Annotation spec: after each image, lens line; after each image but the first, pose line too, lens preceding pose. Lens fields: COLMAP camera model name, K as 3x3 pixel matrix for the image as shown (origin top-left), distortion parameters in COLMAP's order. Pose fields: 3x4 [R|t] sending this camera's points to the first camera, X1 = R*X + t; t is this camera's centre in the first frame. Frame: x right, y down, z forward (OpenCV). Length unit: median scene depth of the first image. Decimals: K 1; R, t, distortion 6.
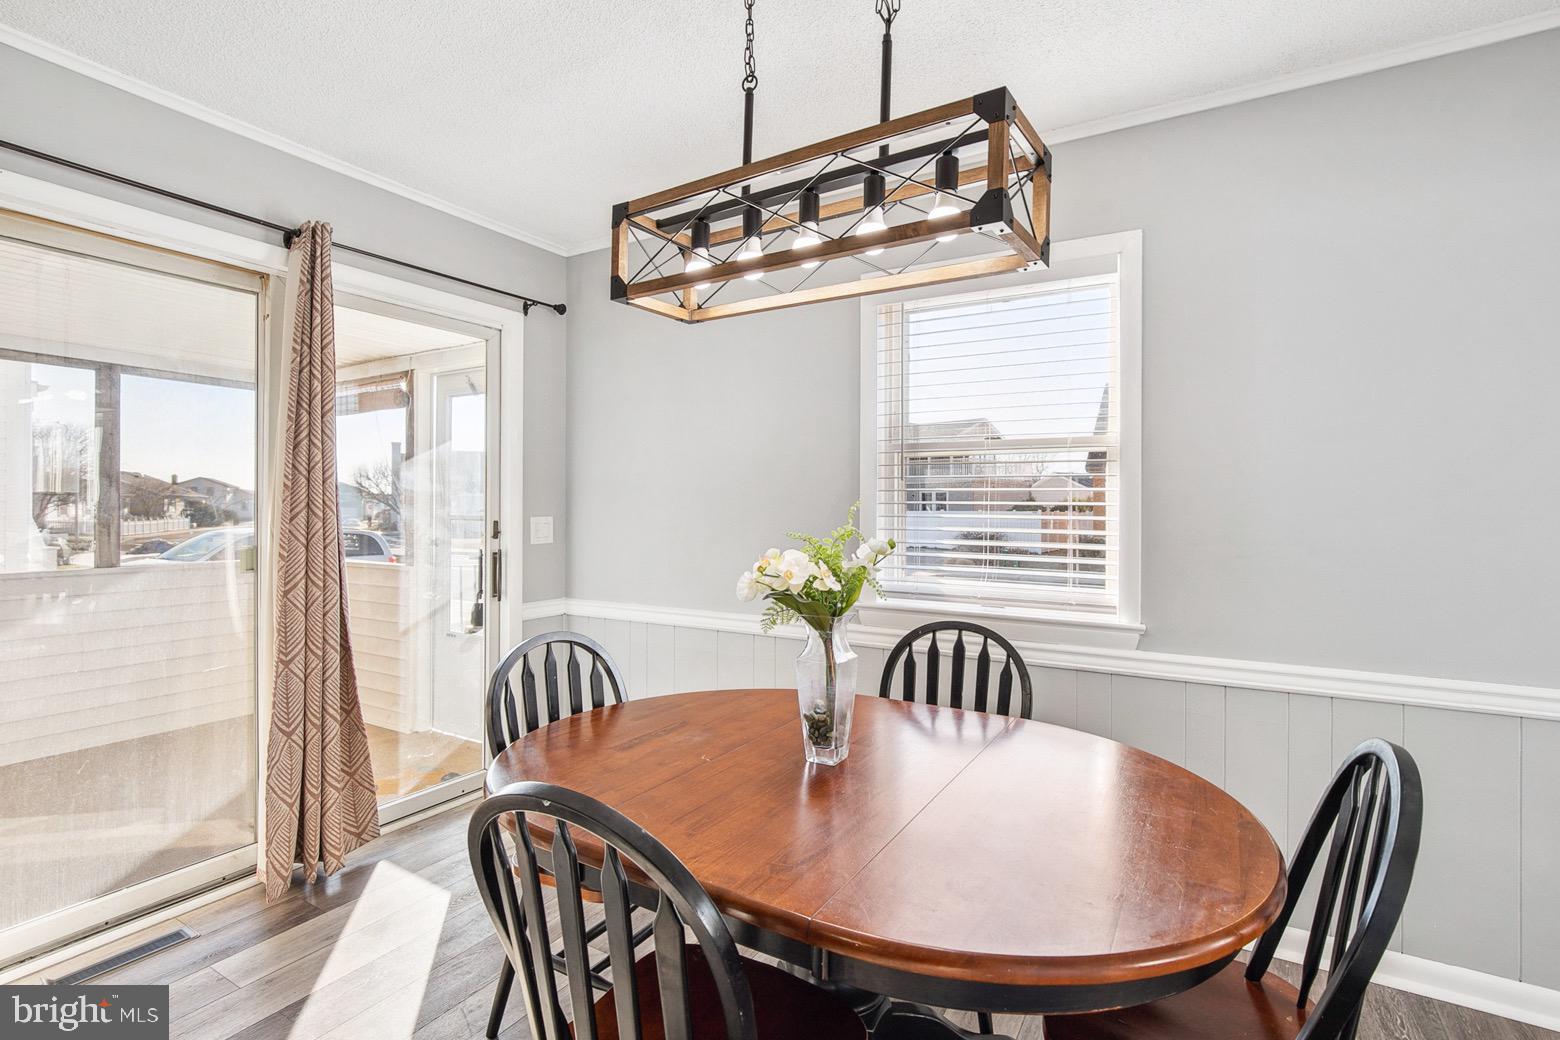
lens RADIAL K [[726.5, 0, 790.2], [0, 726.5, 506.7], [0, 0, 1]] dist [-0.000842, -0.000258]
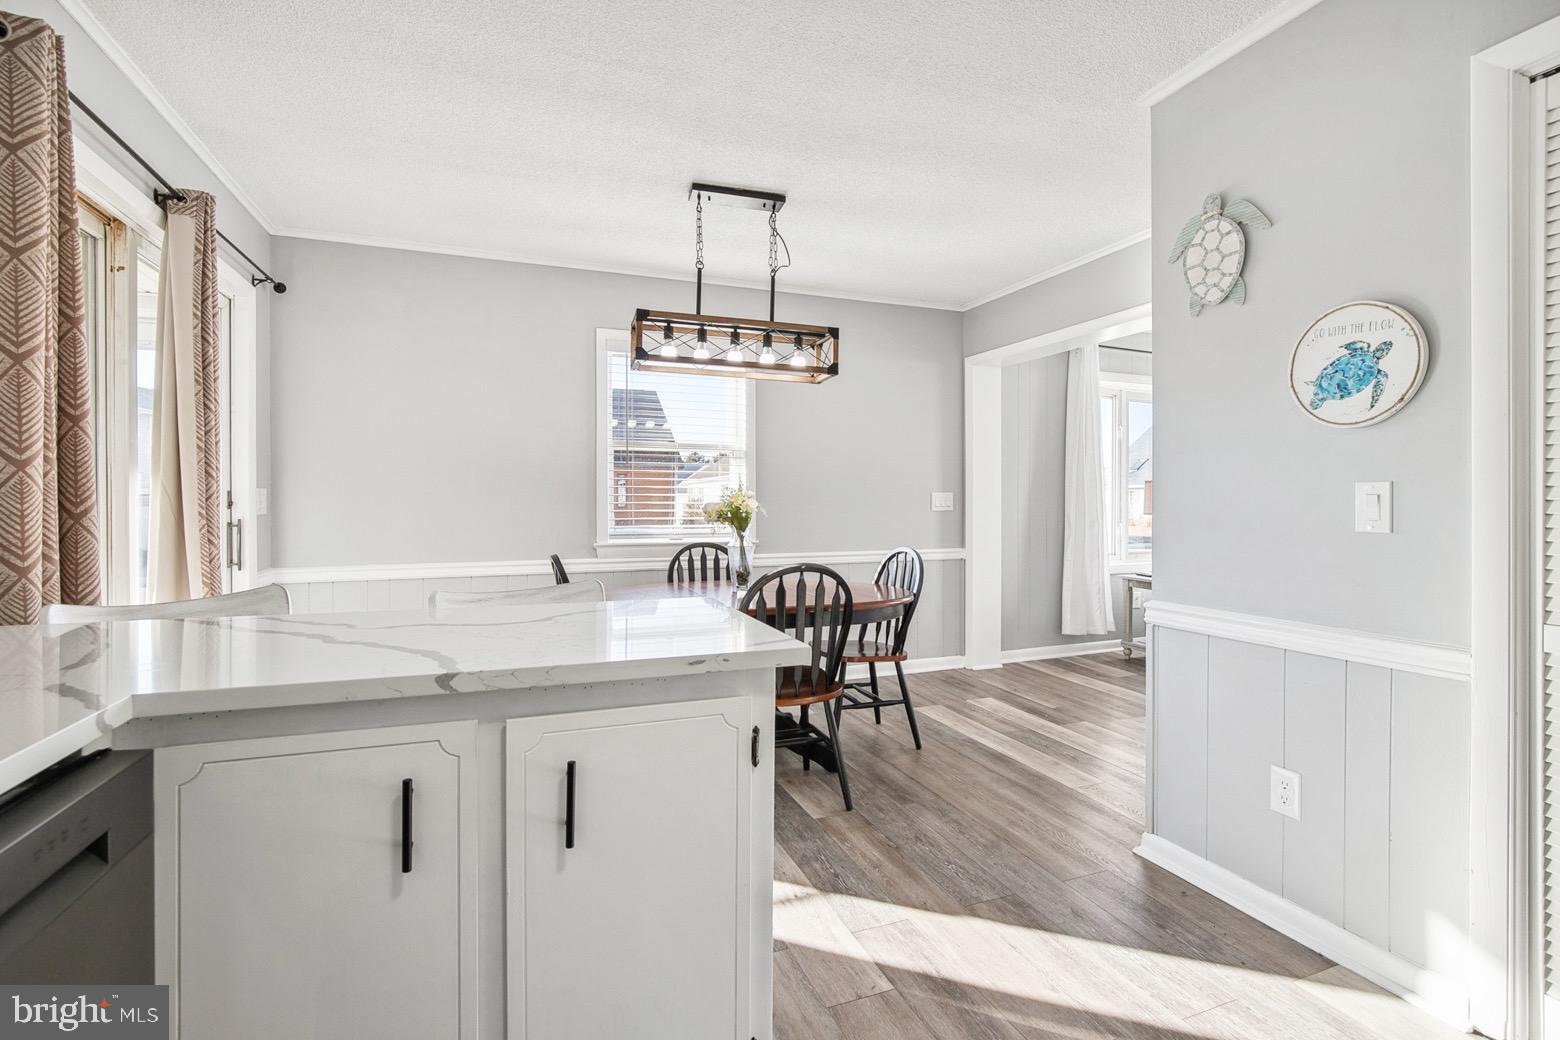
lens RADIAL K [[726.5, 0, 790.2], [0, 726.5, 506.7], [0, 0, 1]] dist [-0.000842, -0.000258]
pose [[0.625428, -0.005004, 0.780266, -0.938087], [-0.000436, 0.999977, 0.006763, 0.046014], [-0.780282, -0.004570, 0.625411, -0.292733]]
